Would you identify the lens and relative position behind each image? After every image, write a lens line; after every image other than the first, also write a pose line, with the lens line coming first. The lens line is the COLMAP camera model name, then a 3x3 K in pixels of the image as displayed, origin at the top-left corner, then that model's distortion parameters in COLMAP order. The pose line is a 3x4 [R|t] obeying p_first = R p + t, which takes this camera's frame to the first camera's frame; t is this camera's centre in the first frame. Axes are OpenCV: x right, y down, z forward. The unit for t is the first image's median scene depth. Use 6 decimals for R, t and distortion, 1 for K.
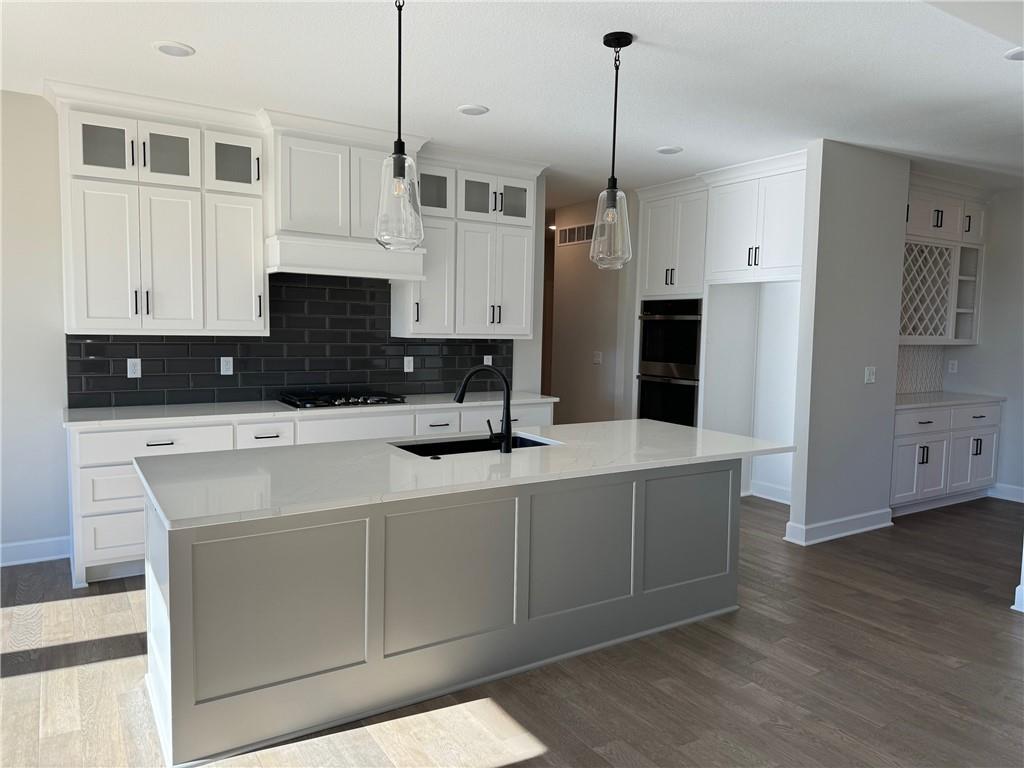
lens RADIAL K [[718.9, 0, 514.4], [0, 718.9, 376.9], [0, 0, 1]] dist [0.129893, -0.221241]
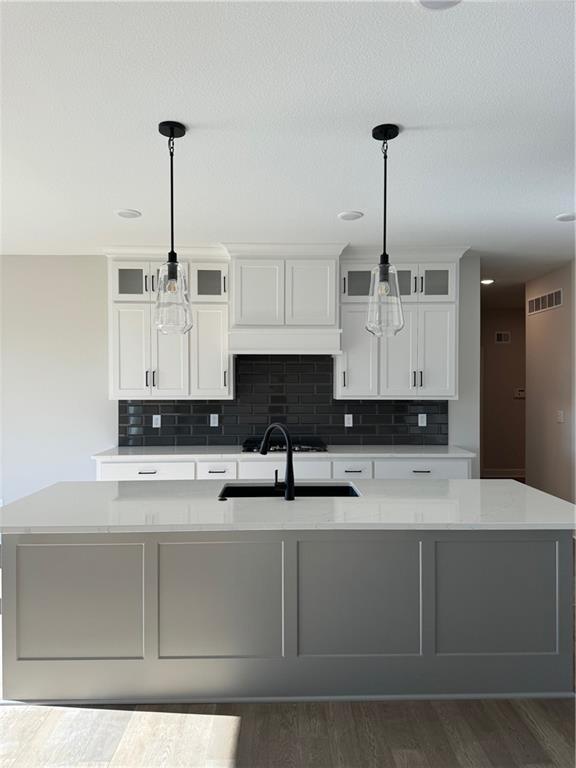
lens RADIAL K [[539.3, 0, 288.0], [0, 539.3, 384.0], [0, 0, 1]] dist [0.110208, -0.140018]
pose [[0.851540, -0.021809, -0.523836, 0.317034], [-0.020186, 0.997030, -0.074324, -0.011061], [0.523901, 0.073864, 0.848570, 0.174839]]
